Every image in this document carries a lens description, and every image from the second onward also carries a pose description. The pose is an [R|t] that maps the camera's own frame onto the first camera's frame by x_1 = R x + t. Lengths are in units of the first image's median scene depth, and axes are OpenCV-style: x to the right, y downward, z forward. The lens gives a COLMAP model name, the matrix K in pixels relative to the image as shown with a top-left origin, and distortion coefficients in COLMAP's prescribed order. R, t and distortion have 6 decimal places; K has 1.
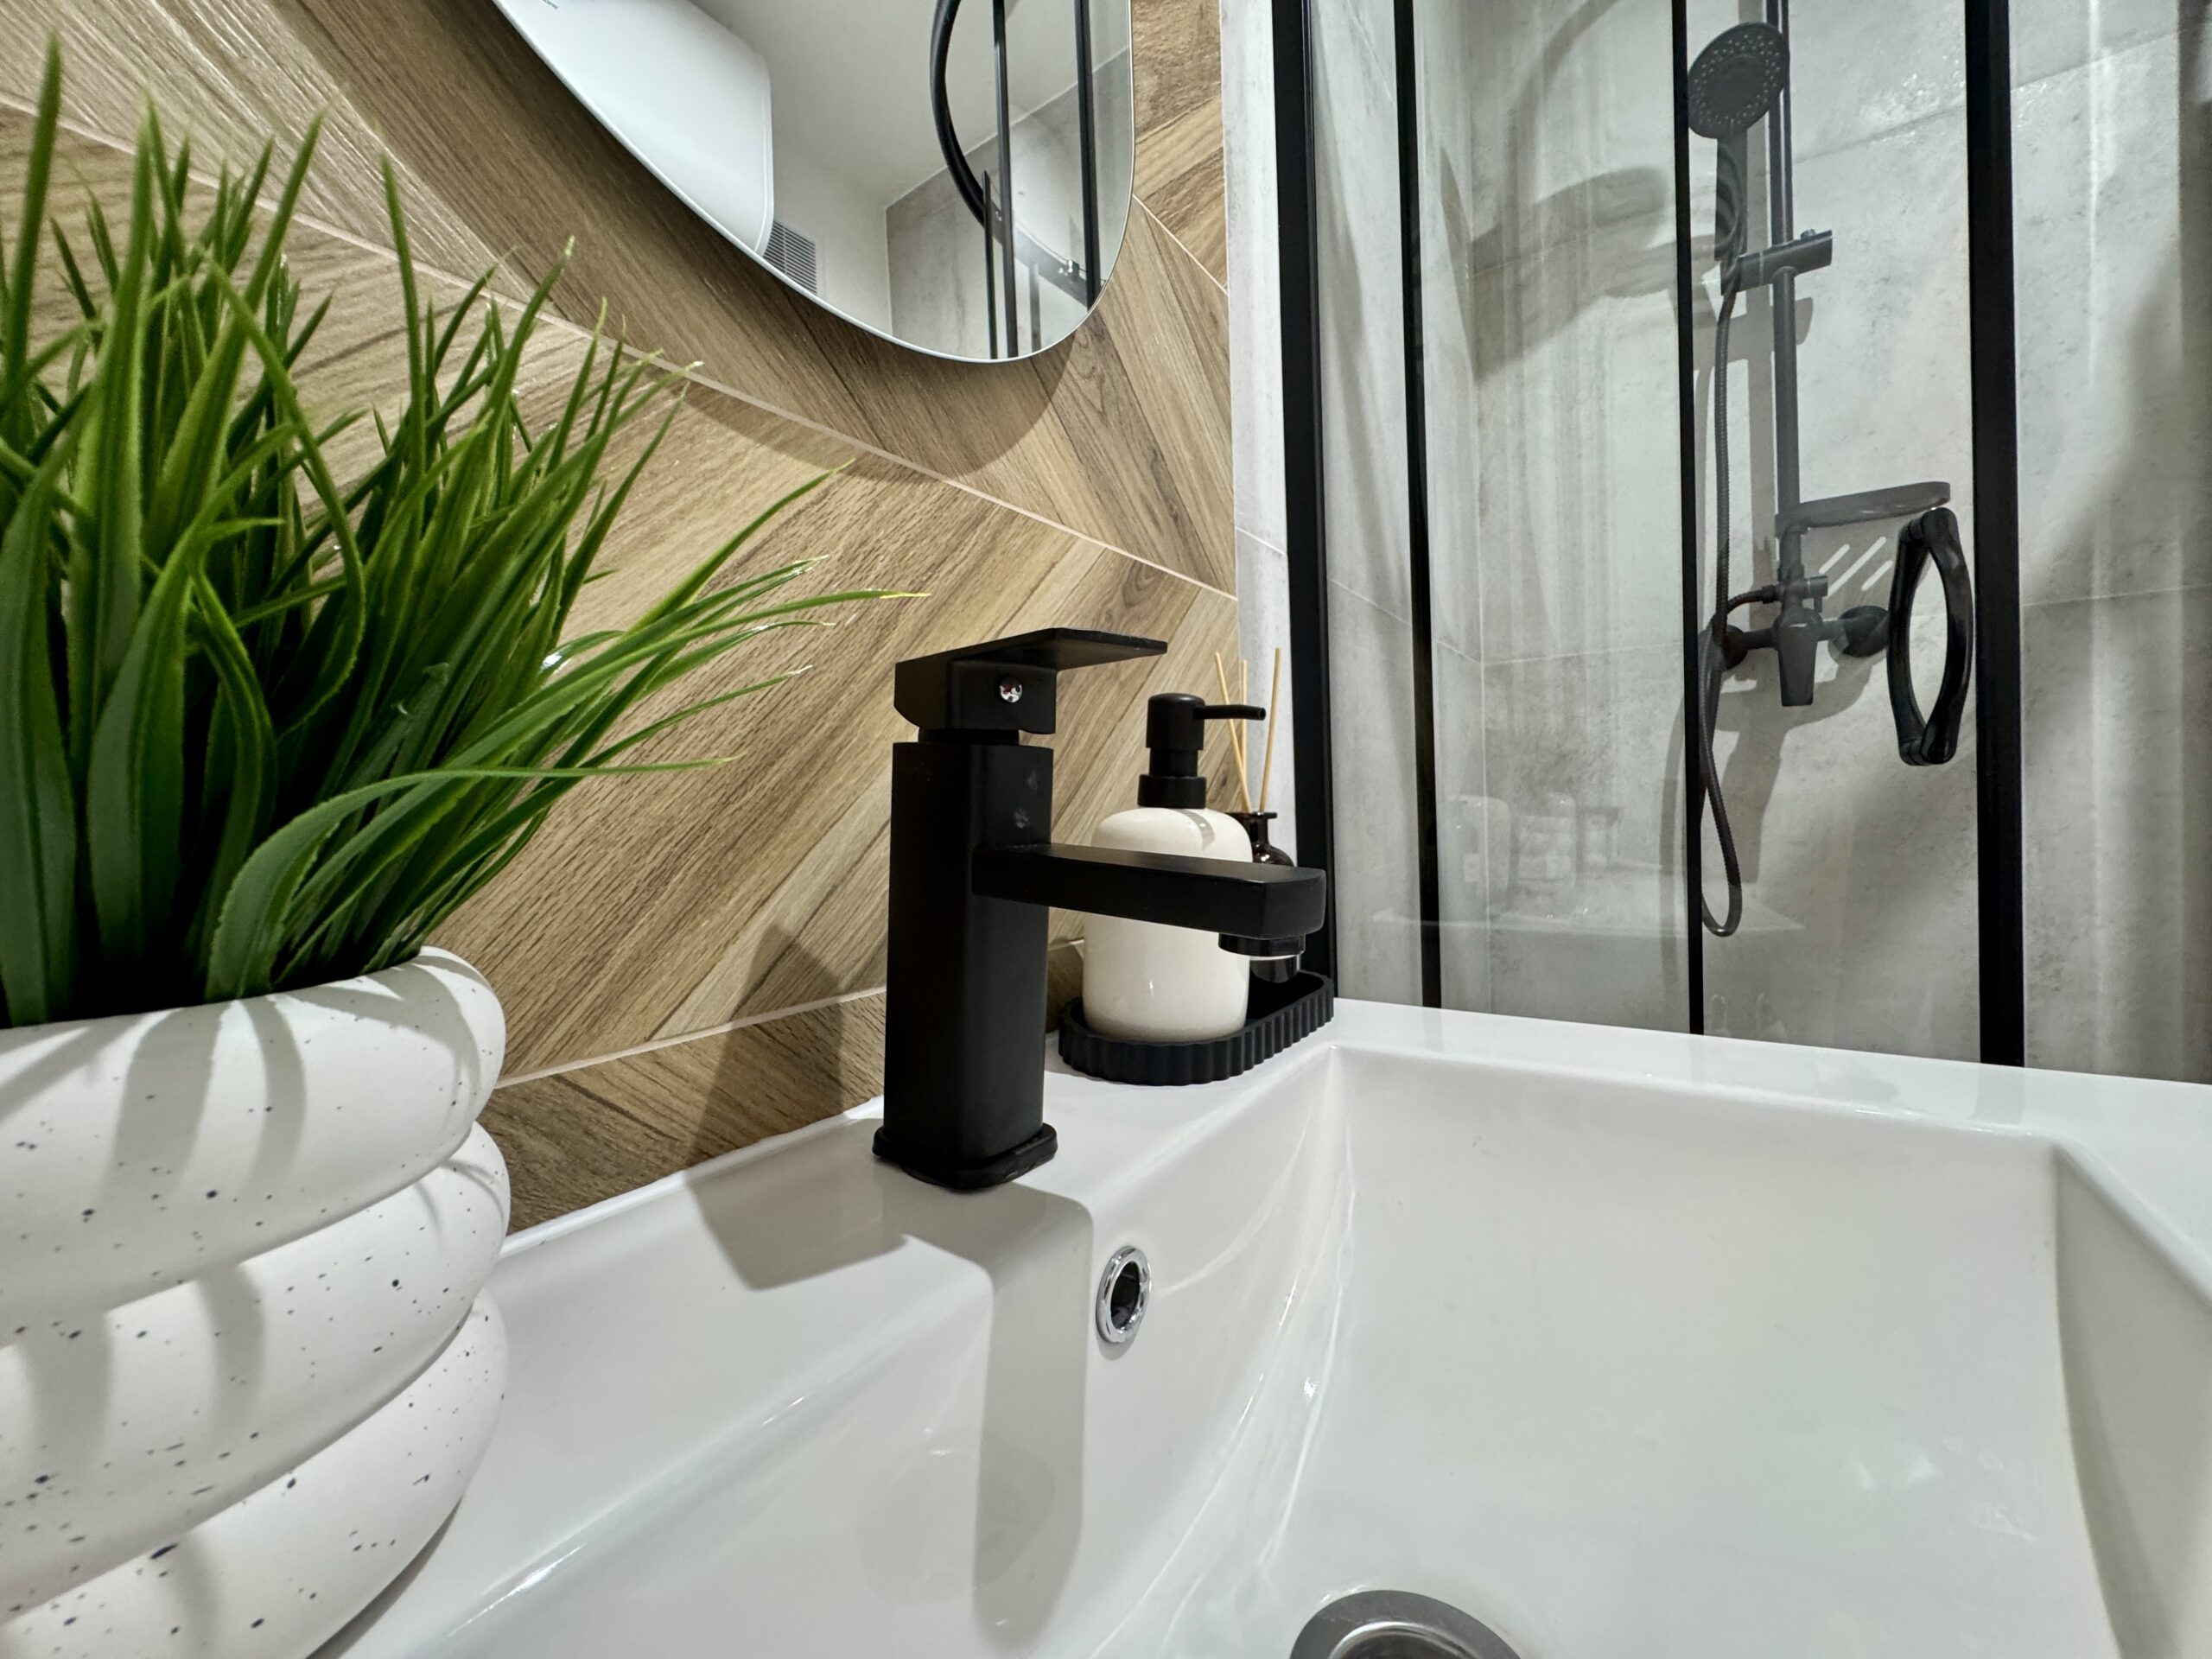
lens RADIAL K [[881.3, 0, 1106.3], [0, 881.3, 823.8], [0, 0, 1]] dist [0.002294, 0.000335]
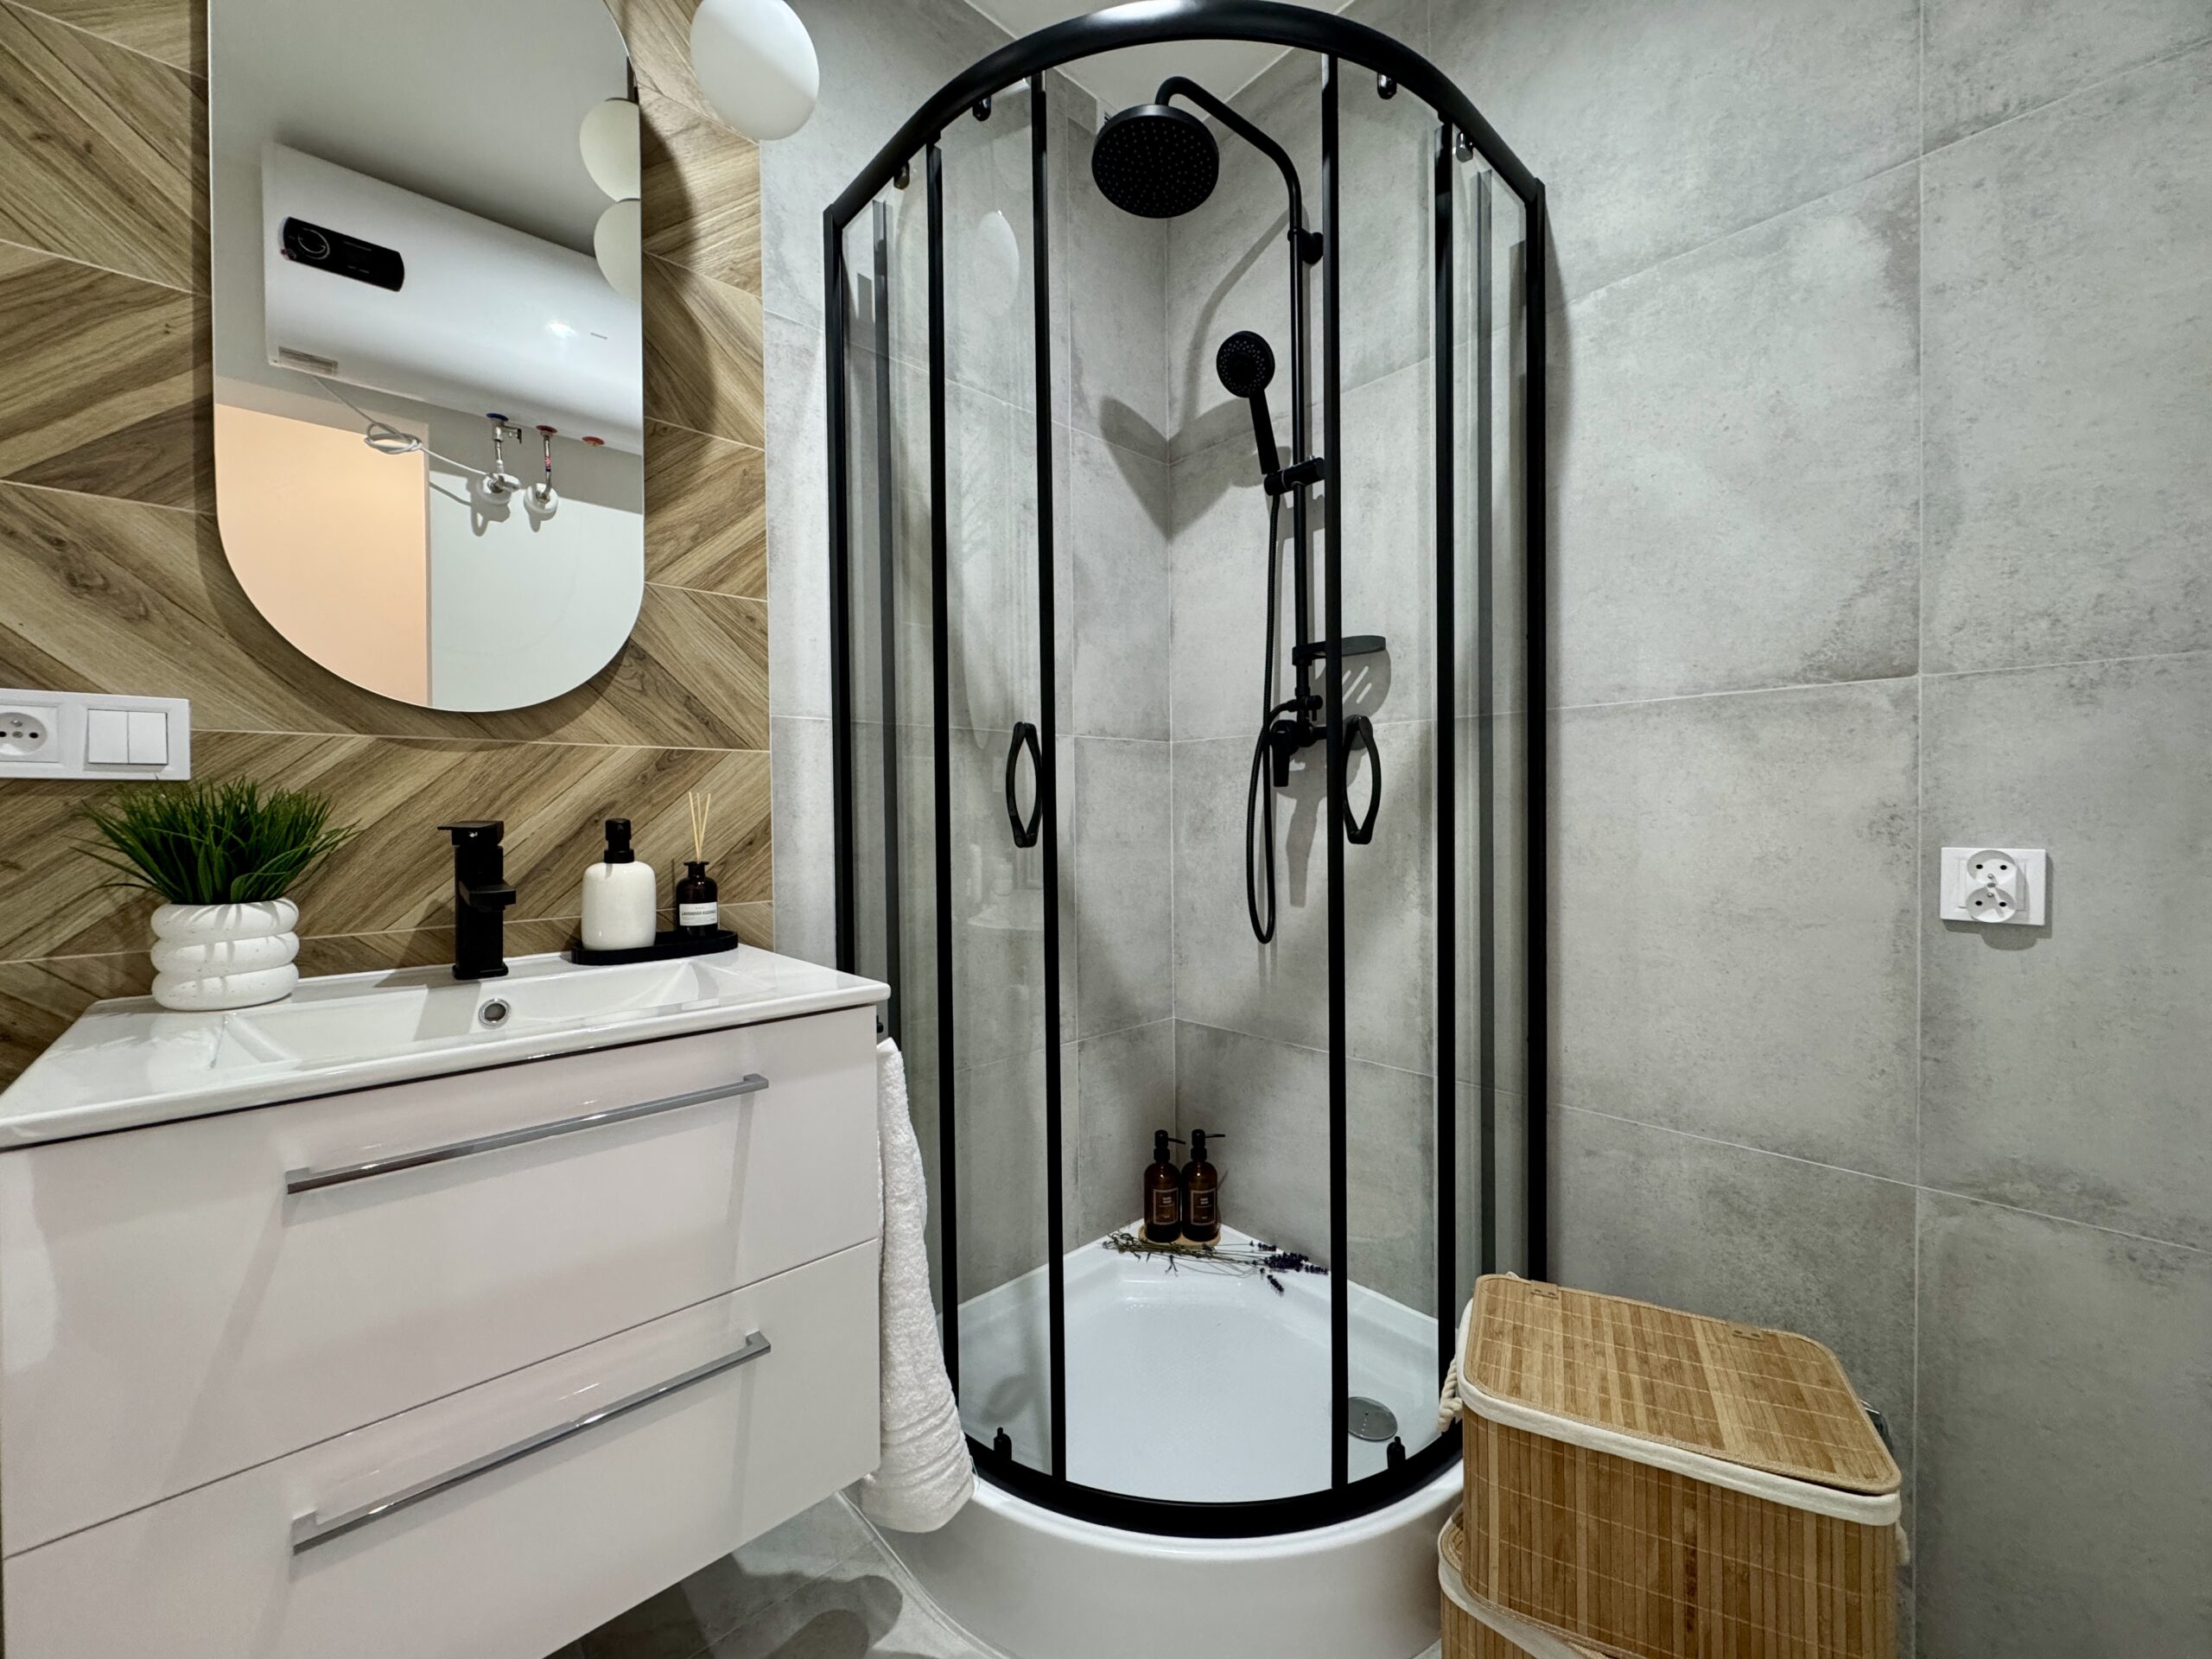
lens RADIAL K [[881.3, 0, 1106.3], [0, 881.3, 823.8], [0, 0, 1]] dist [0.002294, 0.000335]
pose [[0.974677, 0.024777, -0.222241, 1.585603], [-0.024457, 0.999692, 0.004191, -0.137586], [0.222276, 0.001351, 0.974983, -0.932108]]
